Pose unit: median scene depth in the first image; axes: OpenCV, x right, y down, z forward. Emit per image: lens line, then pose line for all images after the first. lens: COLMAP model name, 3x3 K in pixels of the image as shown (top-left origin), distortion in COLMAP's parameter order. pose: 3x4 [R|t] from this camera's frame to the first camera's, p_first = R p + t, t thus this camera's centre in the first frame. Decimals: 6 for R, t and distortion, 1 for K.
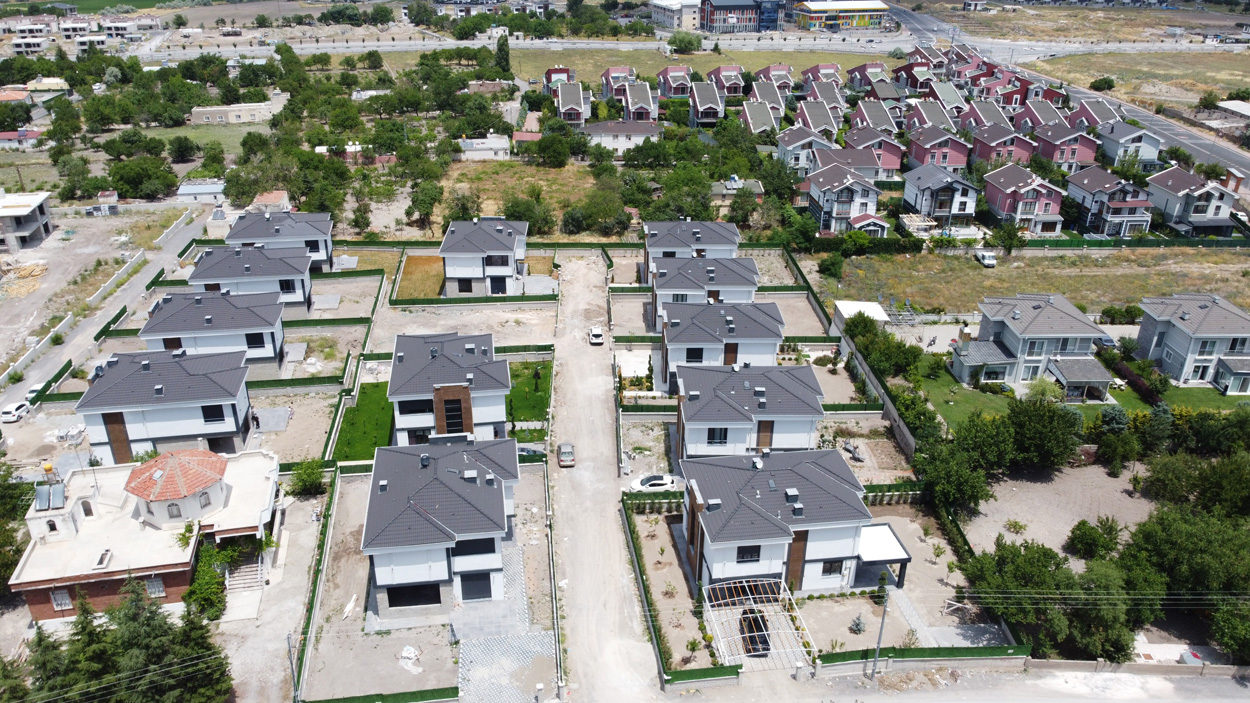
lens RADIAL K [[946.8, 0, 634.2], [0, 946.8, 371.6], [0, 0, 1]] dist [0.000509, -0.006693]
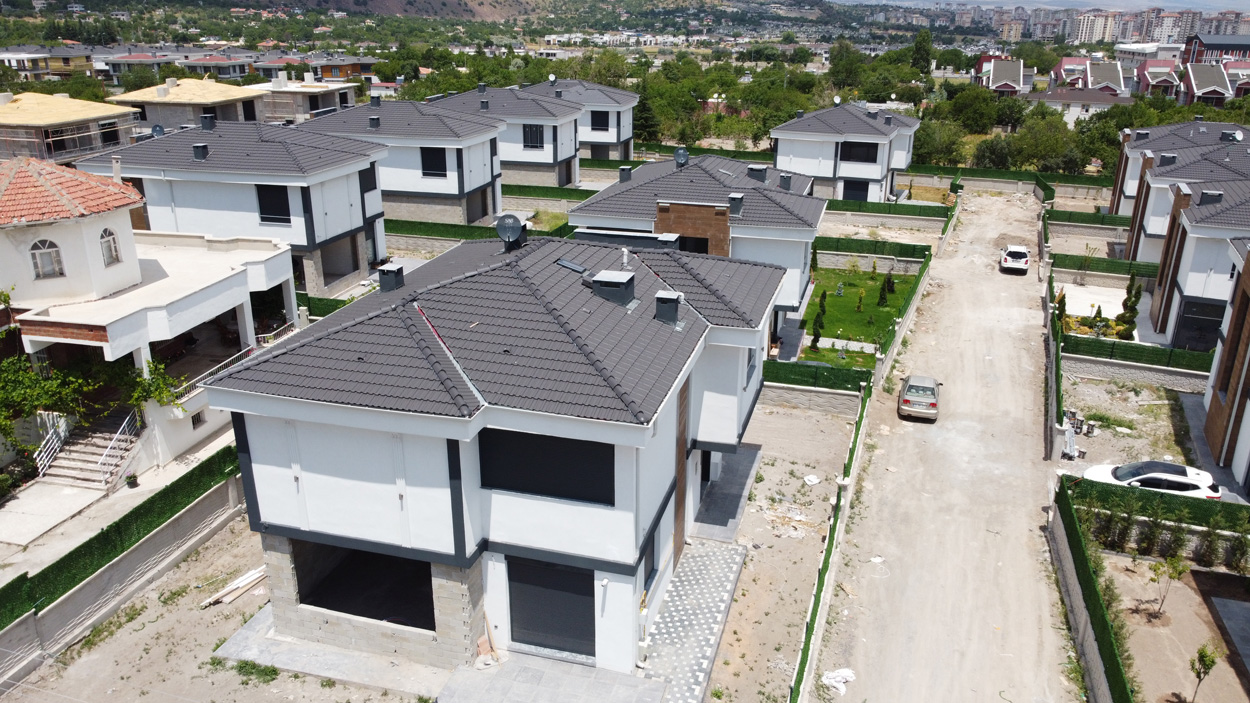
lens RADIAL K [[946.8, 0, 626.7], [0, 946.8, 367.7], [0, 0, 1]] dist [0.000509, -0.006693]
pose [[0.907541, 0.143904, -0.394539, -0.020481], [-0.183378, 0.980955, -0.064023, 0.107122], [0.377812, 0.130453, 0.916646, 0.463248]]
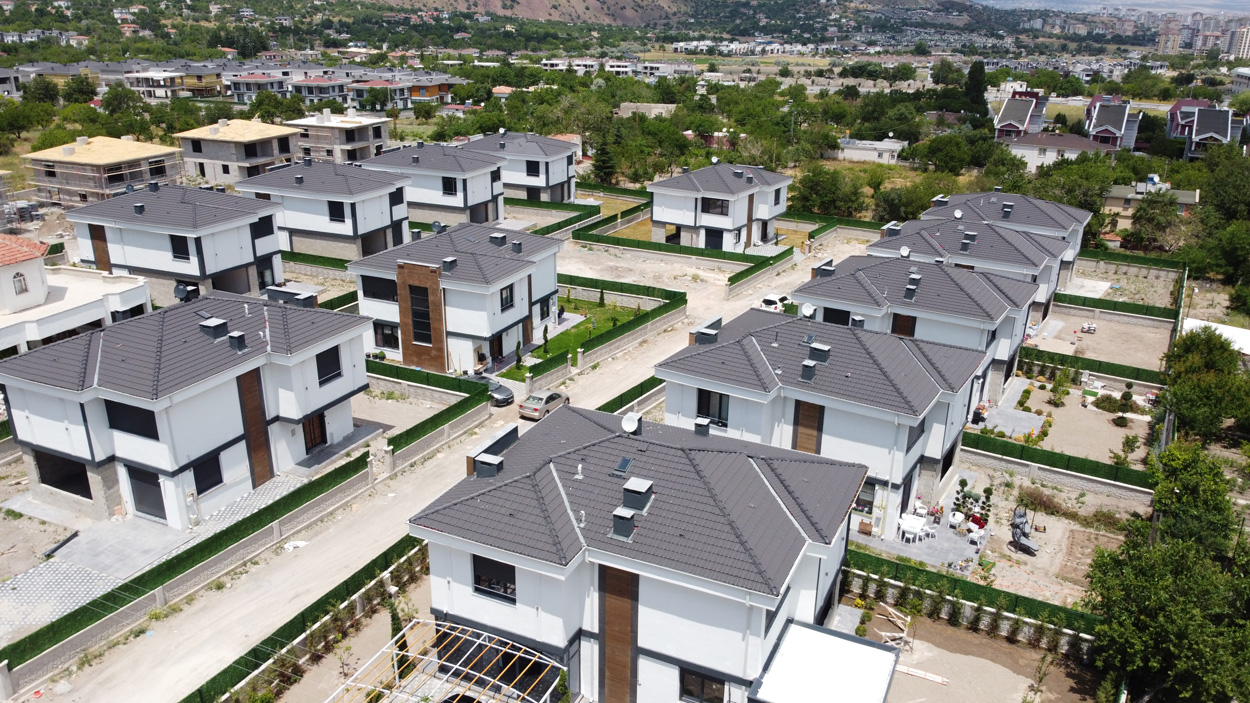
lens RADIAL K [[946.8, 0, 630.2], [0, 946.8, 369.2], [0, 0, 1]] dist [0.000509, -0.006693]
pose [[0.833878, 0.197758, -0.515305, 0.255945], [-0.249173, 0.967938, -0.031752, 0.059396], [0.492504, 0.154878, 0.856418, 0.402402]]
